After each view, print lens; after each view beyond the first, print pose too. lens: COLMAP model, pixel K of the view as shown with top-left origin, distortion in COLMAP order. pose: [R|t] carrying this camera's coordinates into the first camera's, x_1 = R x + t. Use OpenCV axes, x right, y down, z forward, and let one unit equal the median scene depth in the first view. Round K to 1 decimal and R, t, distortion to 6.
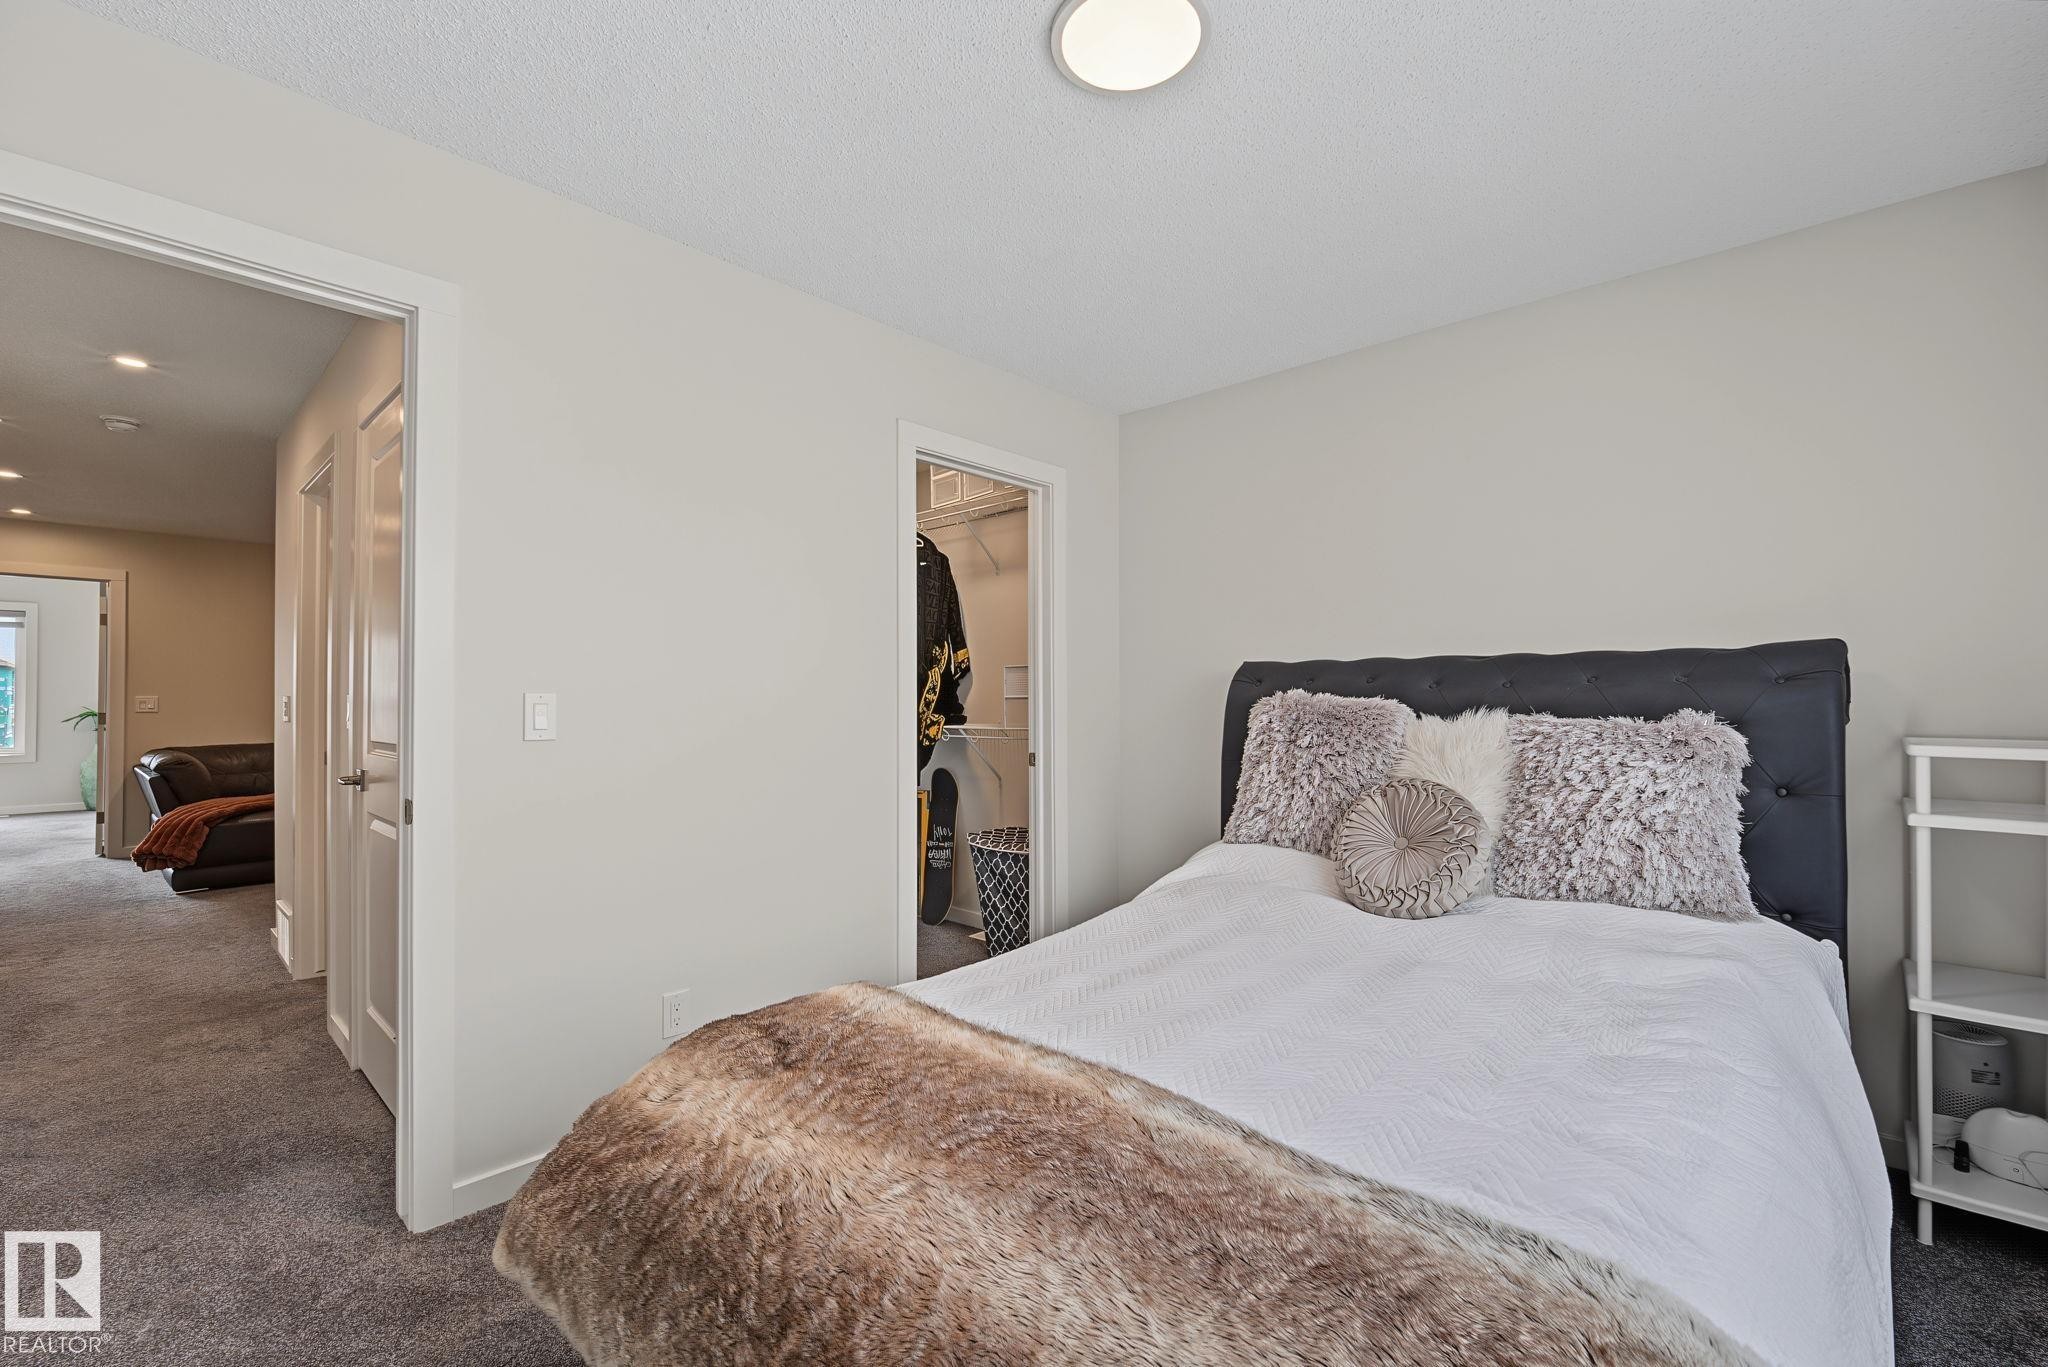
lens RADIAL K [[863.8, 0, 1020.3], [0, 863.8, 696.9], [0, 0, 1]] dist [0.014237, -0.010810]
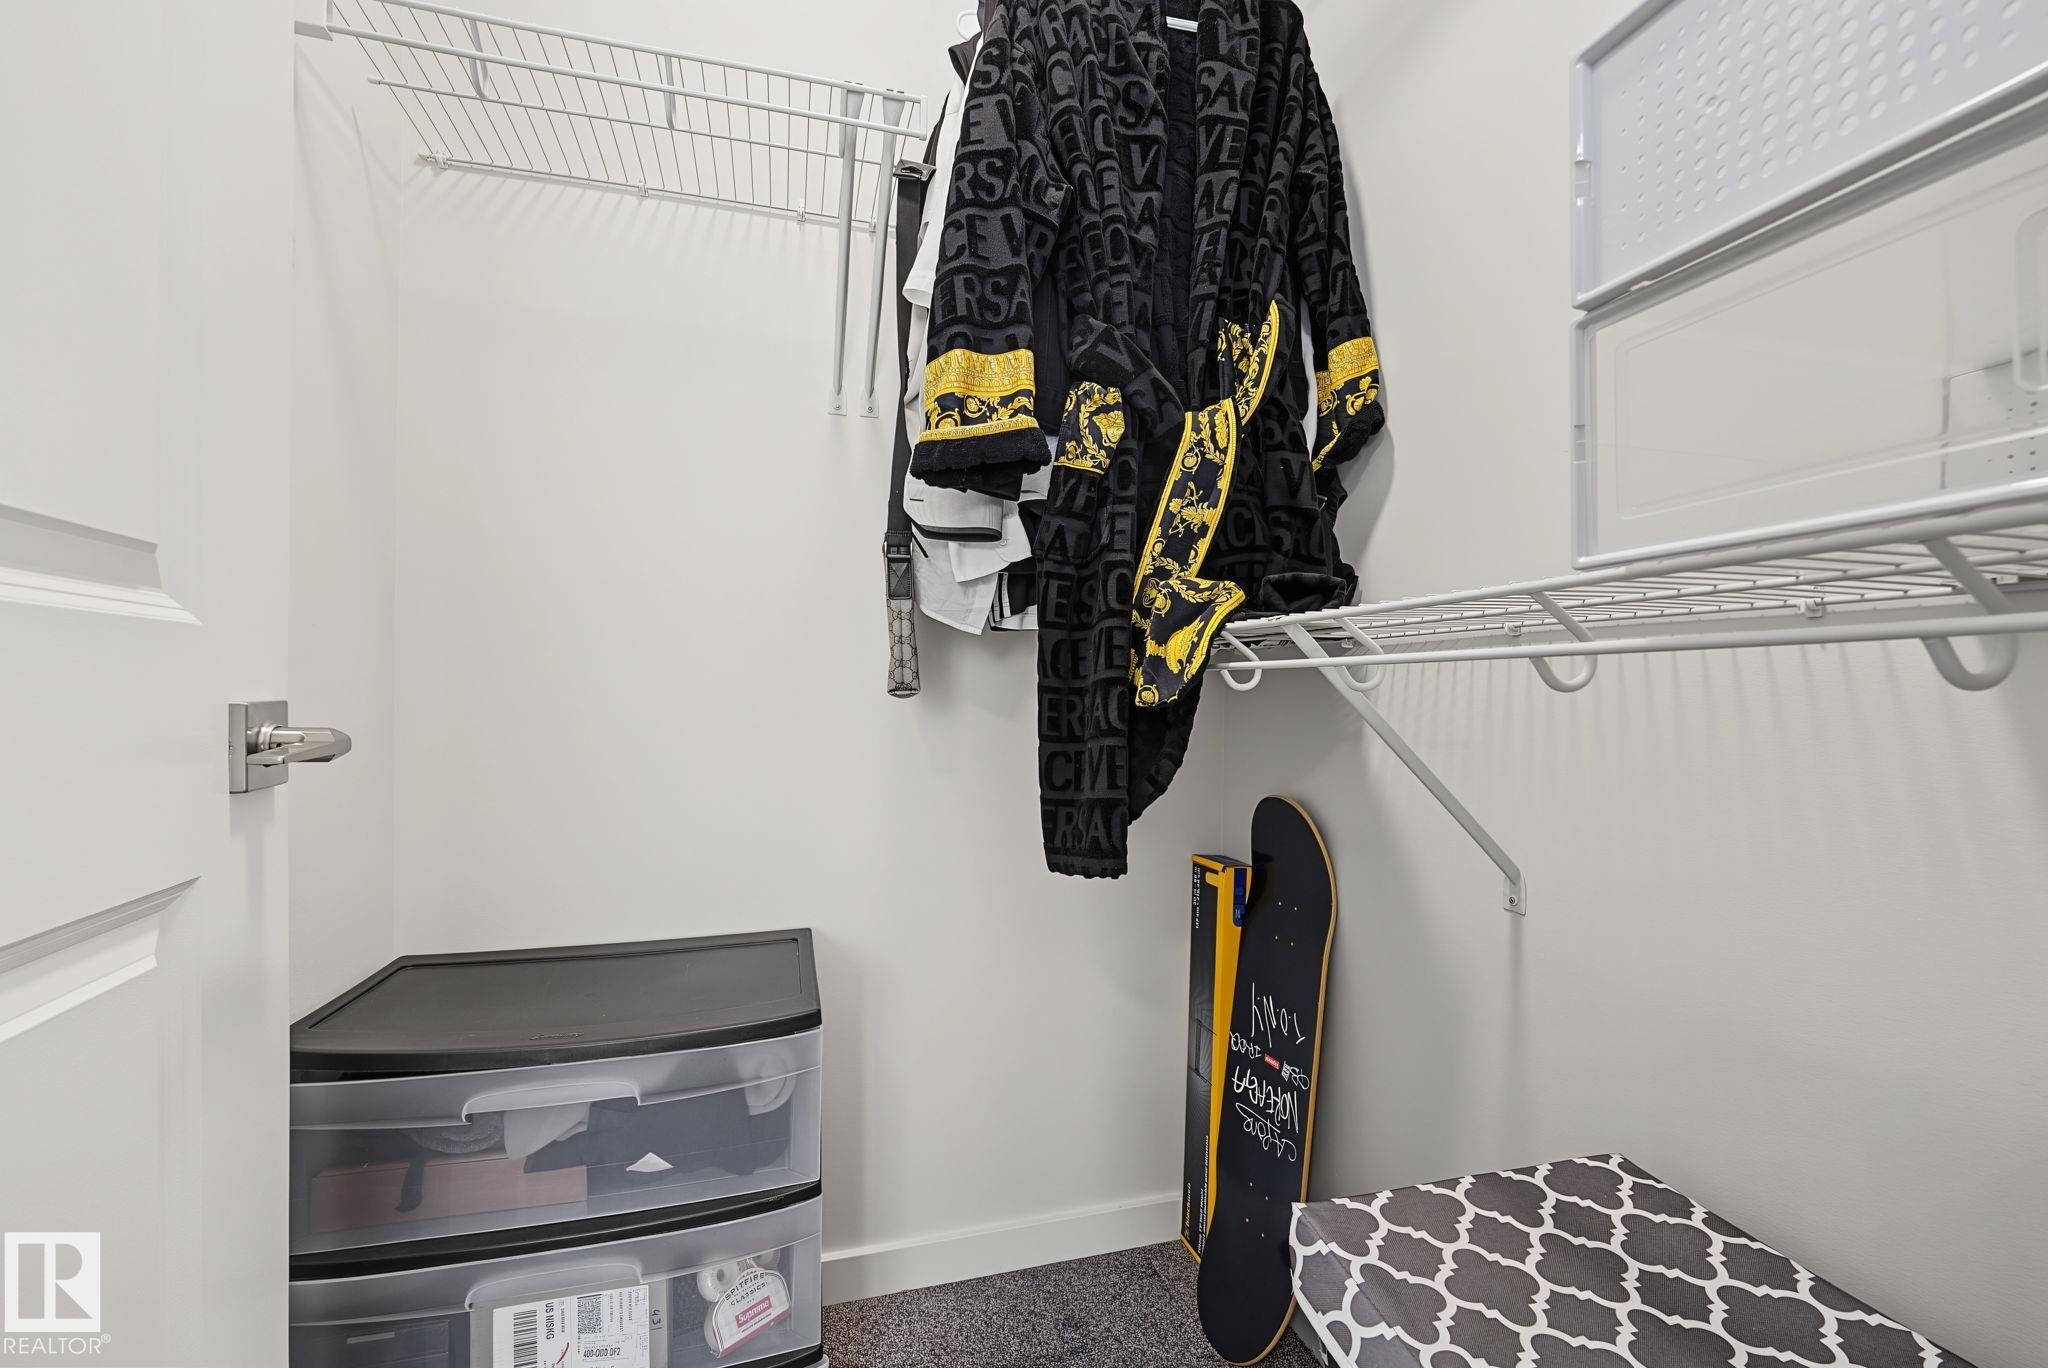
lens RADIAL K [[863.8, 0, 1020.3], [0, 863.8, 697.4], [0, 0, 1]] dist [0.014237, -0.010810]
pose [[0.857397, 0.012288, -0.514509, -0.013737], [-0.007953, 0.999912, 0.010629, 0.038372], [0.514594, -0.005021, 0.857419, 0.578488]]
